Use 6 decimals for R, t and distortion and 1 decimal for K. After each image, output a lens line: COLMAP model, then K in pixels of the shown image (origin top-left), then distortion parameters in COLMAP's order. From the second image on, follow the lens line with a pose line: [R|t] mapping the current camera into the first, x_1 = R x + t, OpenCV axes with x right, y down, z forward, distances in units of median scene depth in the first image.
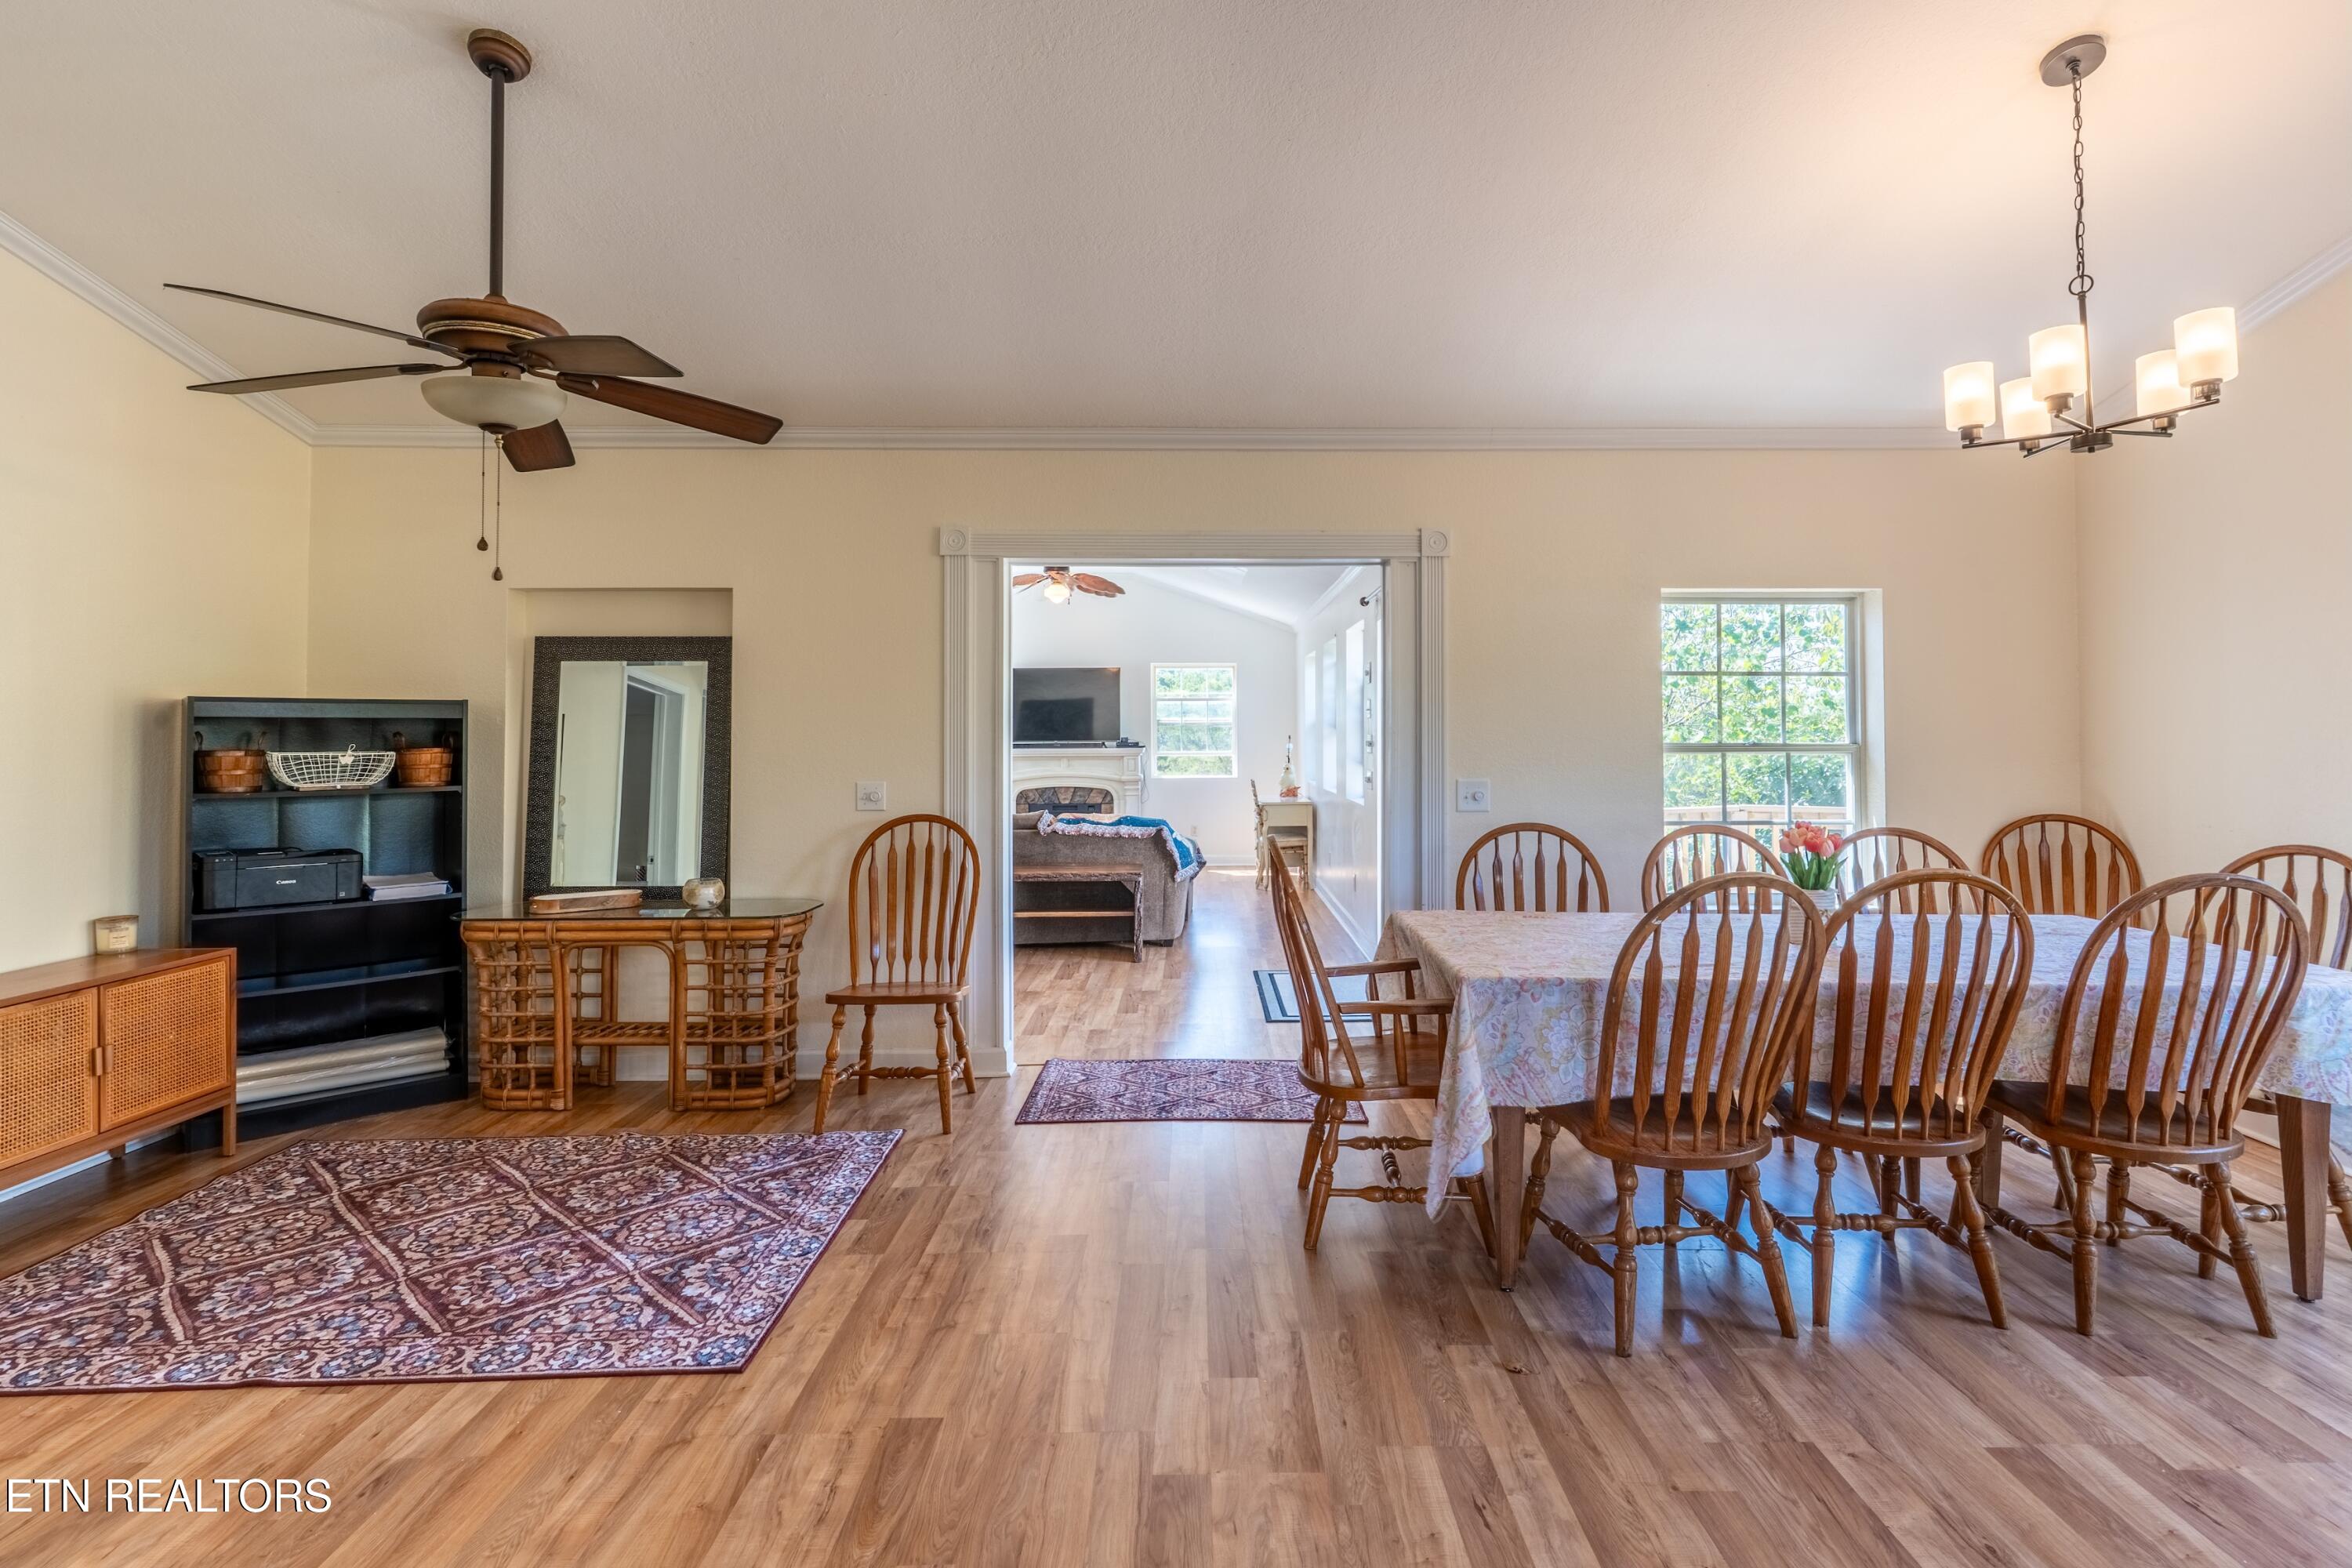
lens RADIAL K [[1197.9, 0, 1173.2], [0, 1197.9, 784.6], [0, 0, 1]] dist [0.000408, 0.000383]
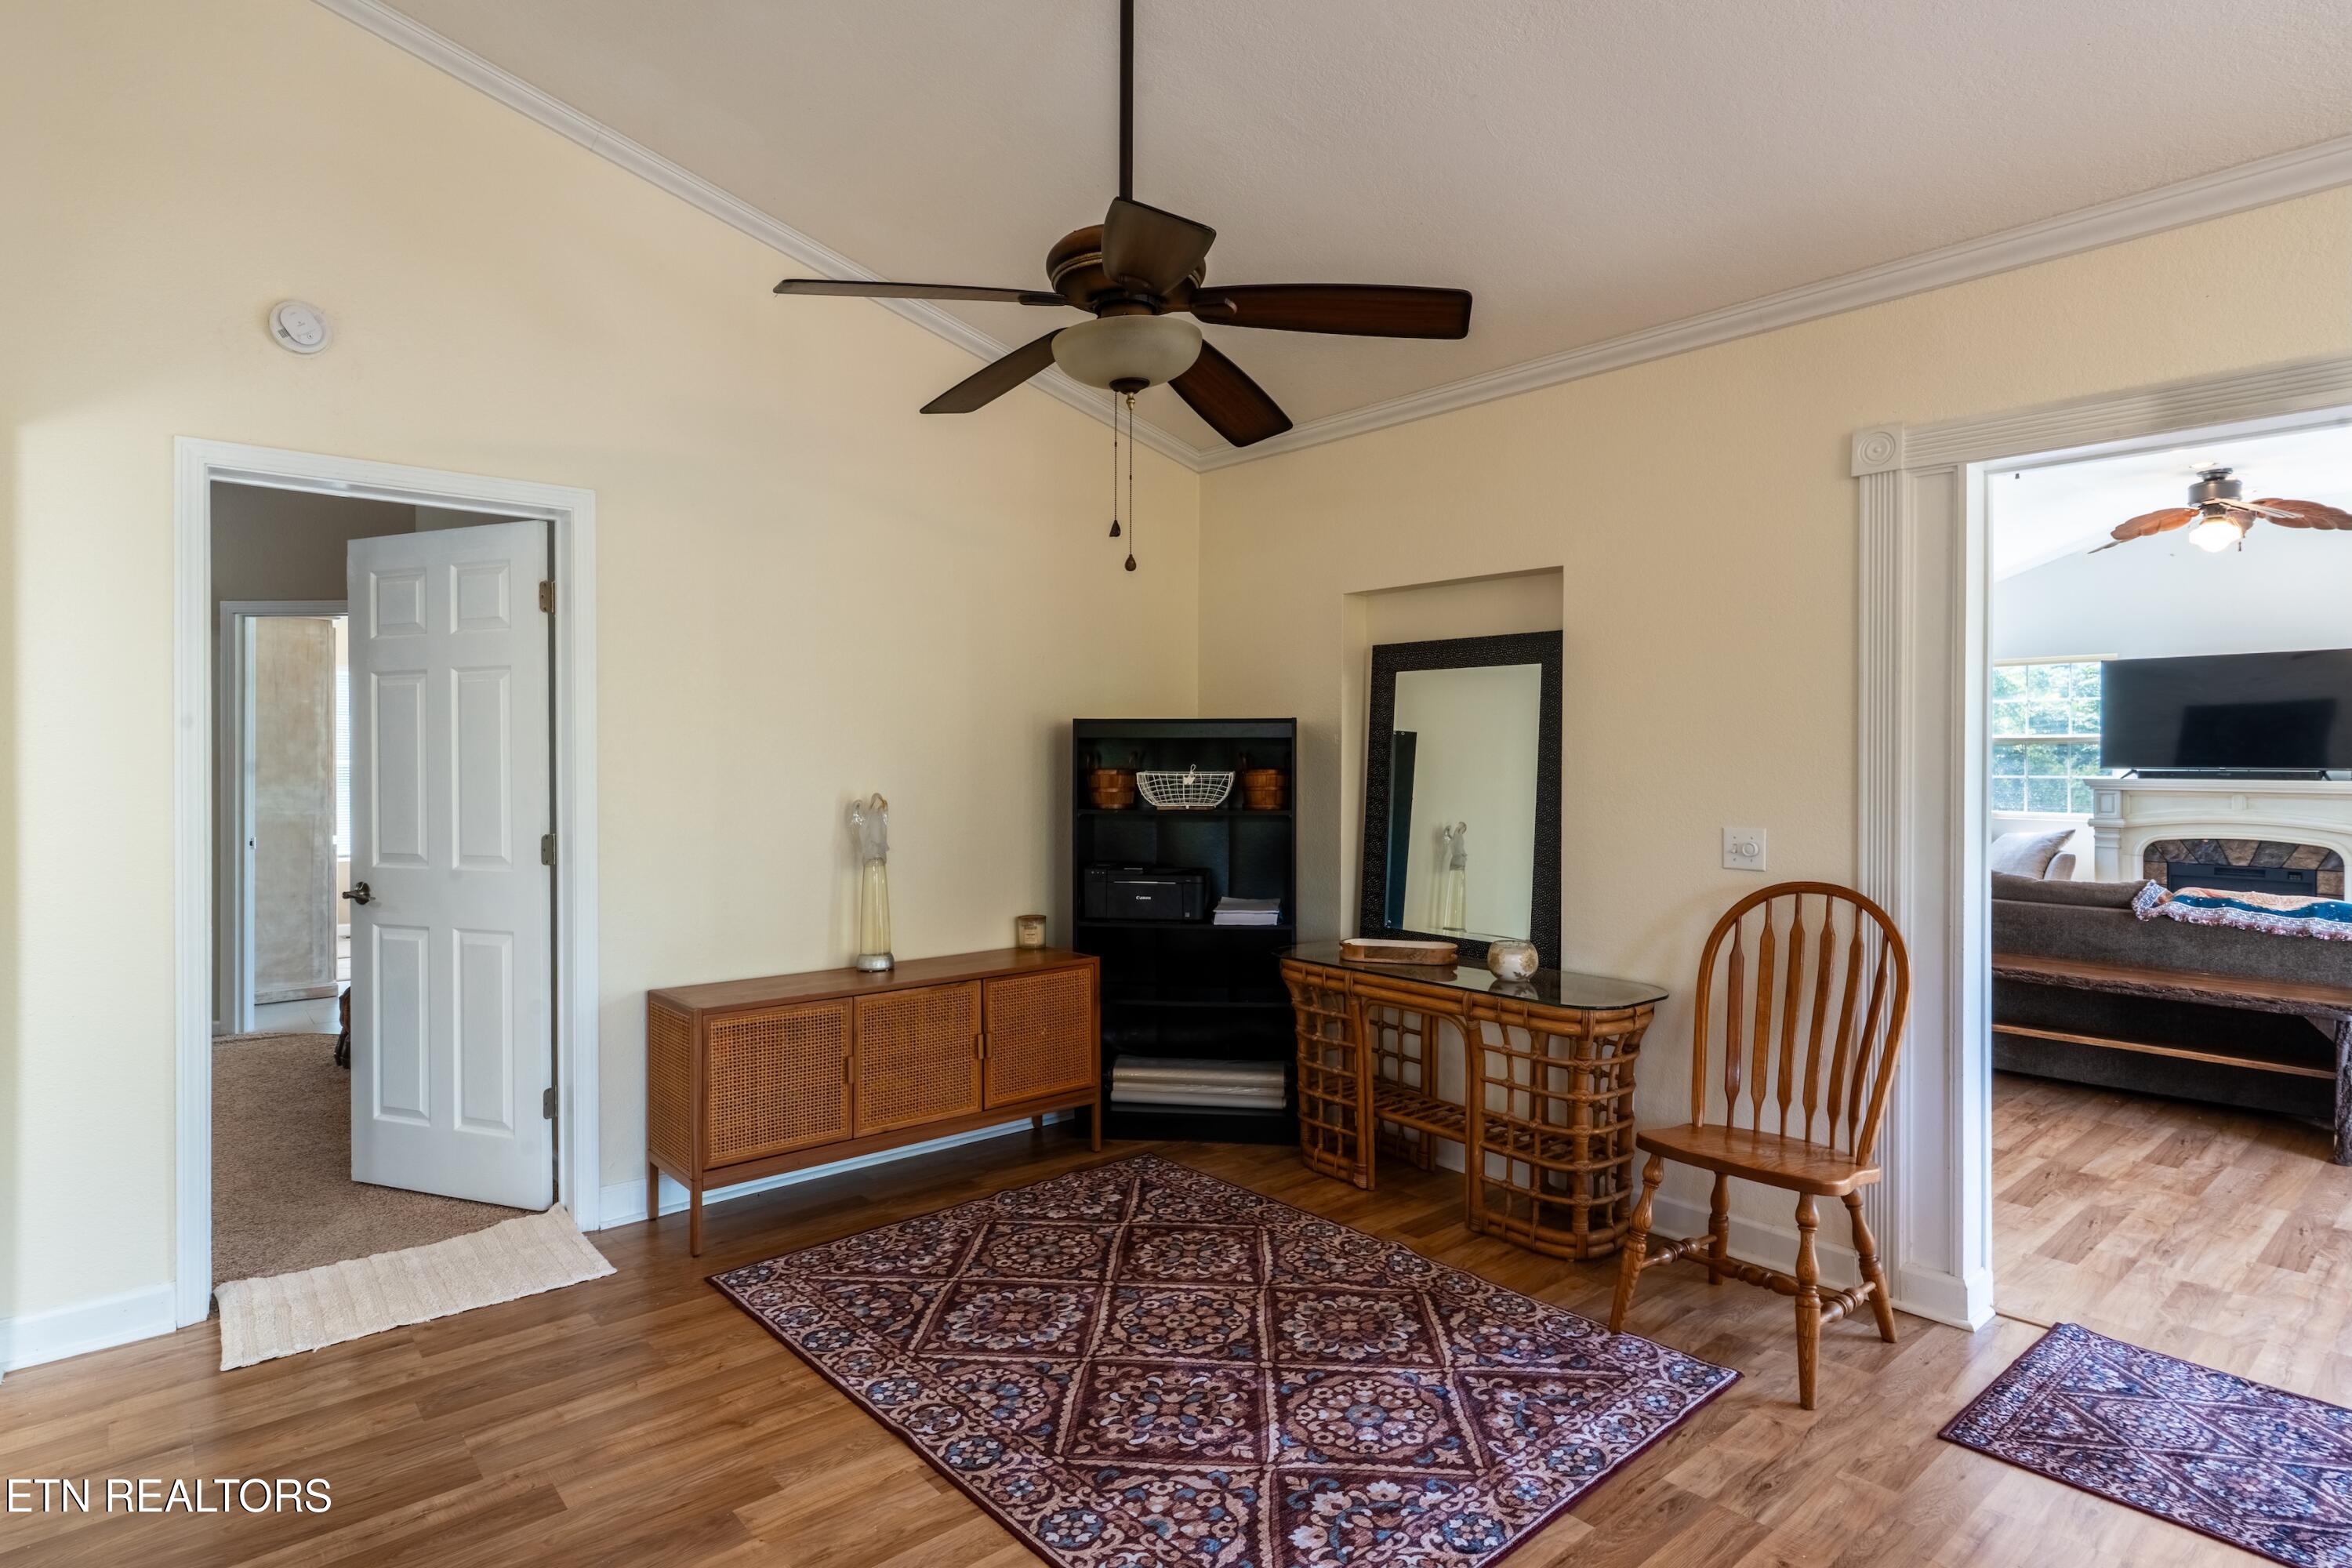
lens RADIAL K [[1220.6, 0, 1169.5], [0, 1220.6, 775.9], [0, 0, 1]] dist [-0.001282, 0.001458]
pose [[0.655090, 0.018276, -0.755330, 0.064925], [-0.035804, 0.999335, -0.006873, -0.017287], [0.754702, 0.031546, 0.655309, 0.335393]]
